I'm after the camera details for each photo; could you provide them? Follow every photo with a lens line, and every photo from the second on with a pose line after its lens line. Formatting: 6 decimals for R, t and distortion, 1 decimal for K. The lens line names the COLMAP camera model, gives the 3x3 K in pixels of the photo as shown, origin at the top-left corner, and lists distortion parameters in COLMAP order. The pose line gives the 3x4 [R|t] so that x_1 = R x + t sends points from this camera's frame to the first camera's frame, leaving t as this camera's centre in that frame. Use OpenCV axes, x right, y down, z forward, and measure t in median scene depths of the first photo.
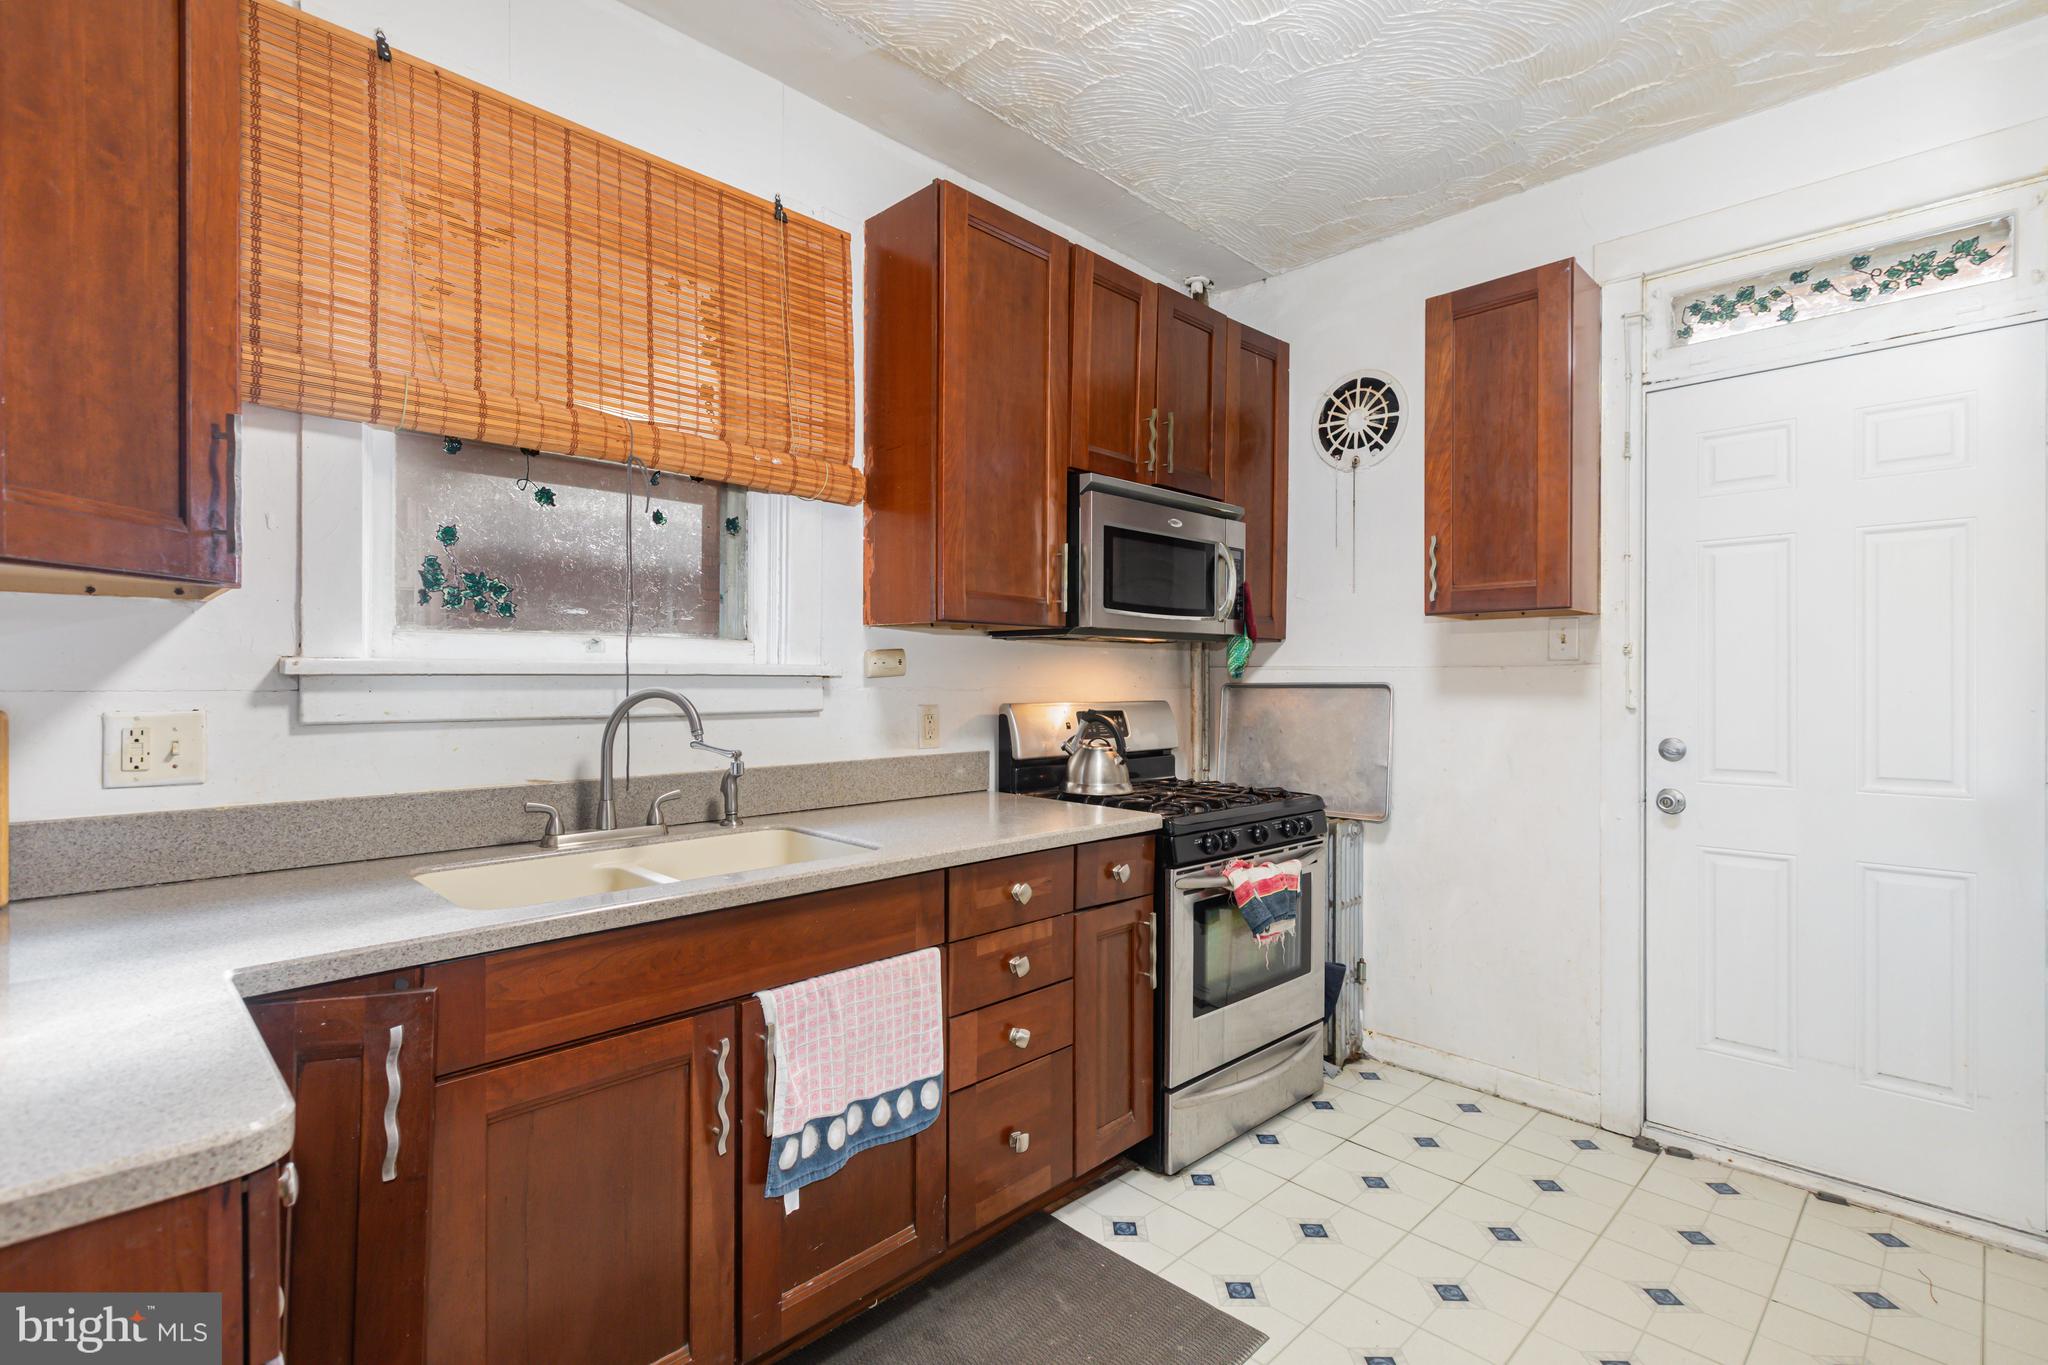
lens RADIAL K [[951.0, 0, 1024.0], [0, 951.0, 682.5], [0, 0, 1]] dist [-0.001945, -0.000055]
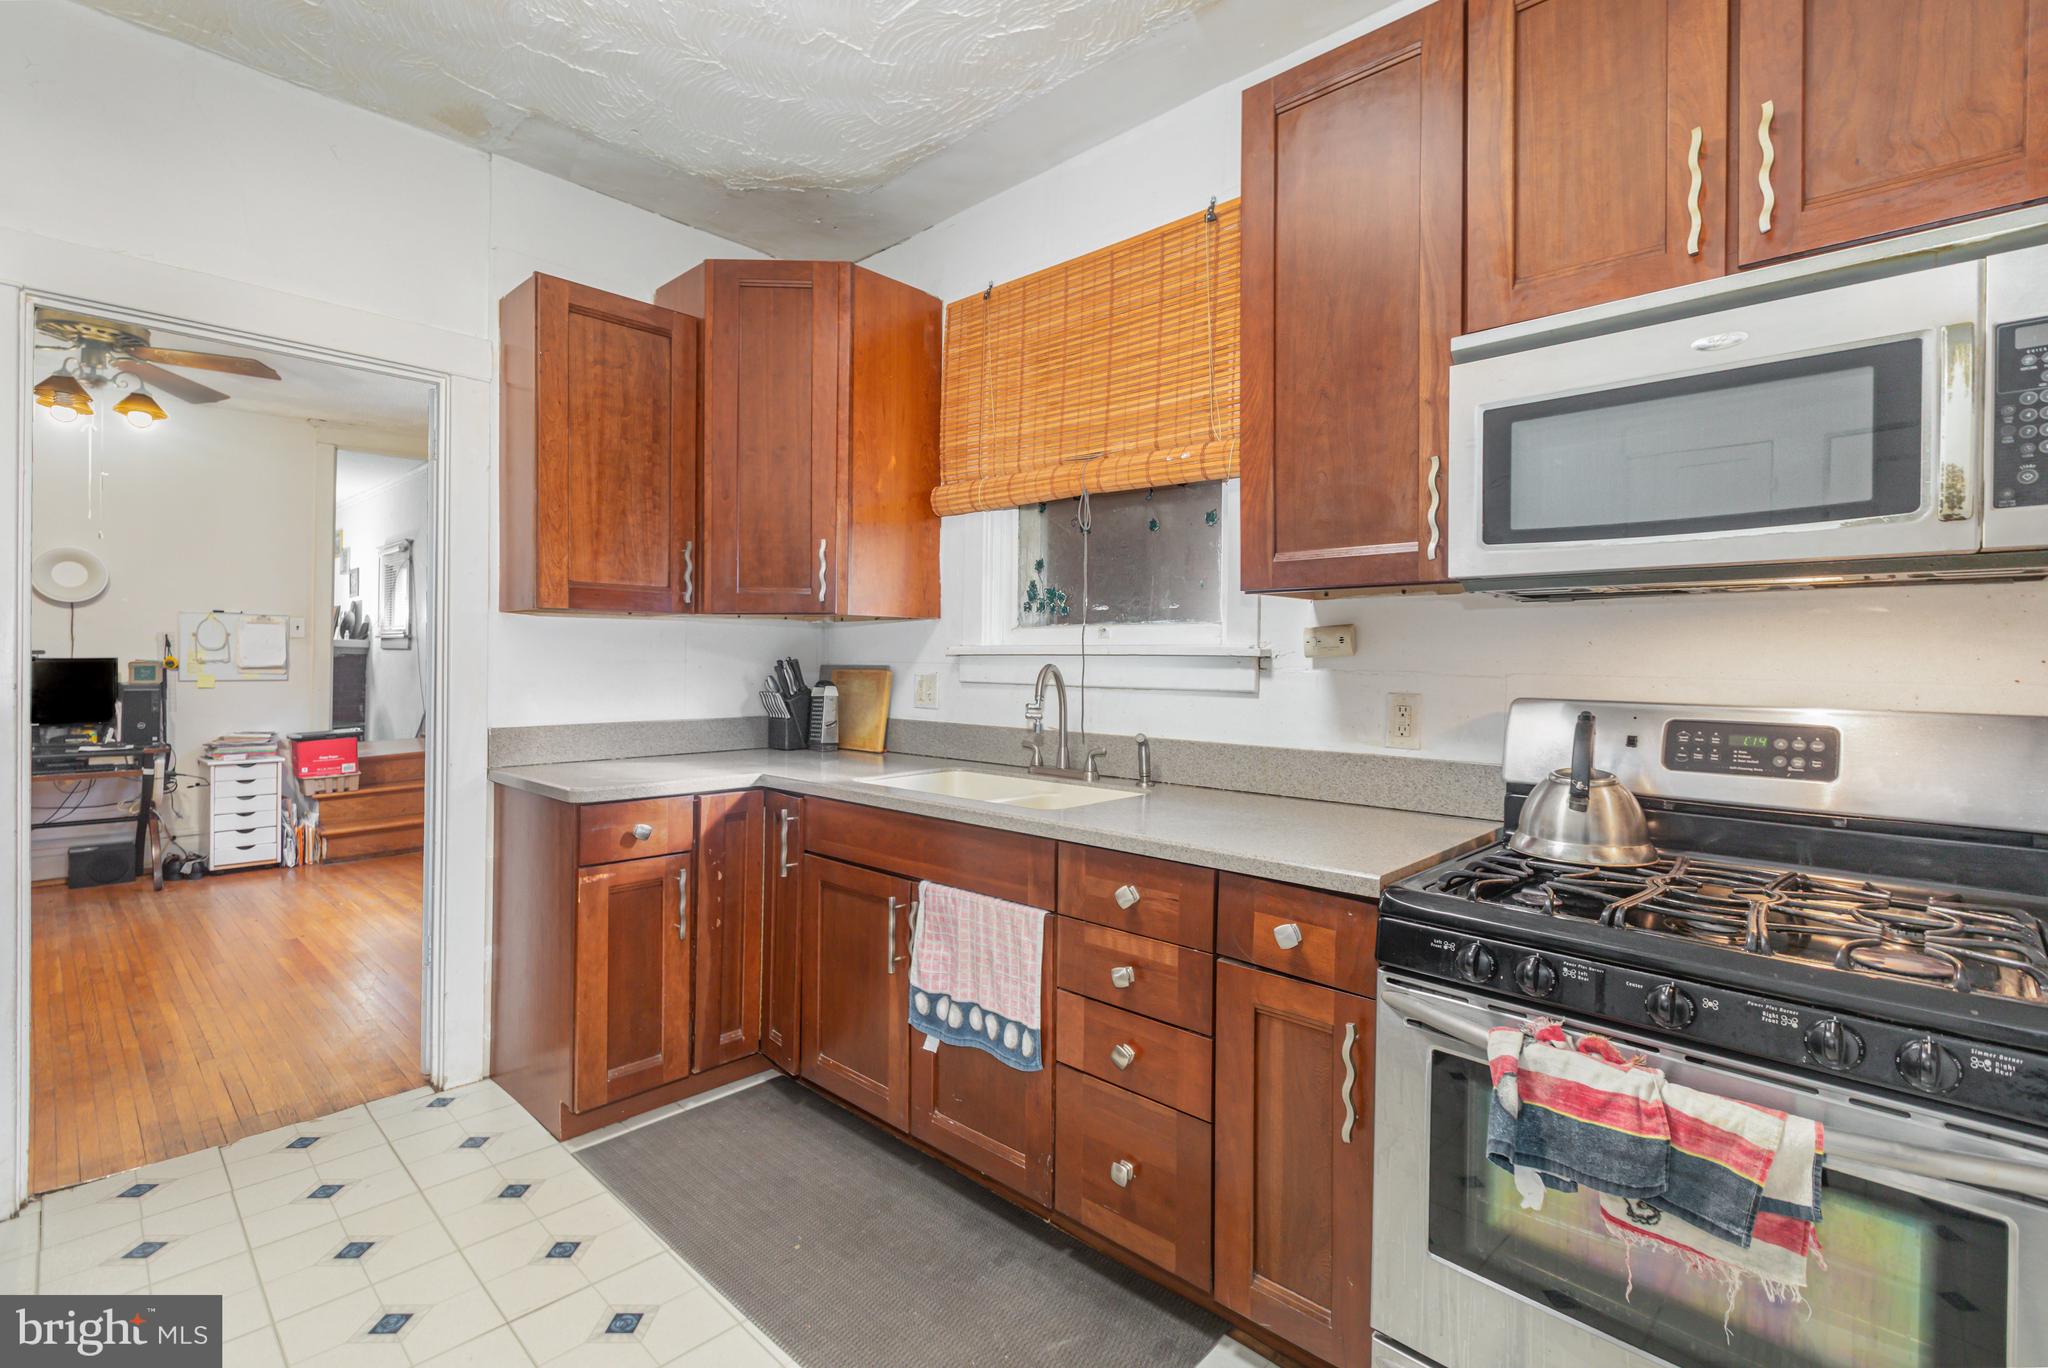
lens RADIAL K [[923.8, 0, 1018.3], [0, 923.8, 662.6], [0, 0, 1]] dist [-0.001456, -0.000070]
pose [[0.029760, 0.002869, -0.999553, 0.921861], [-0.011994, 0.999925, 0.002513, 0.000177], [0.999485, 0.011914, 0.029792, 0.929480]]
